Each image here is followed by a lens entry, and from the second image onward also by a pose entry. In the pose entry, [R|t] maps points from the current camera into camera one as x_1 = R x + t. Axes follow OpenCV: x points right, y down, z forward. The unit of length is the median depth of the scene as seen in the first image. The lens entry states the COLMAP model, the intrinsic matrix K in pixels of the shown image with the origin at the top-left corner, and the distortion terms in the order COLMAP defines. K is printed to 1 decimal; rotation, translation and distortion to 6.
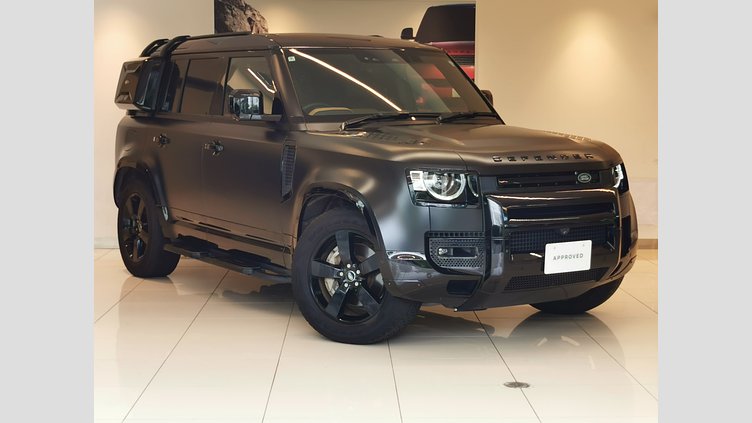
lens RADIAL K [[1472.7, 0, 376.0], [0, 1472.7, 211.5], [0, 0, 1]] dist [0.045104, 0.087279]
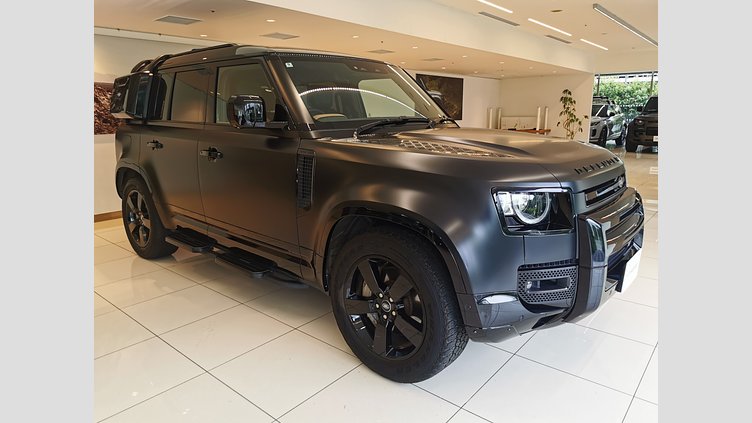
lens RADIAL K [[450.6, 0, 376.0], [0, 450.6, 211.5], [0, 0, 1]] dist [0.000787, -0.000764]
pose [[0.954735, -0.063070, 0.290693, -0.087091], [0.024351, 0.990555, 0.134939, -0.040457], [-0.296458, -0.121752, 0.947253, 0.615661]]
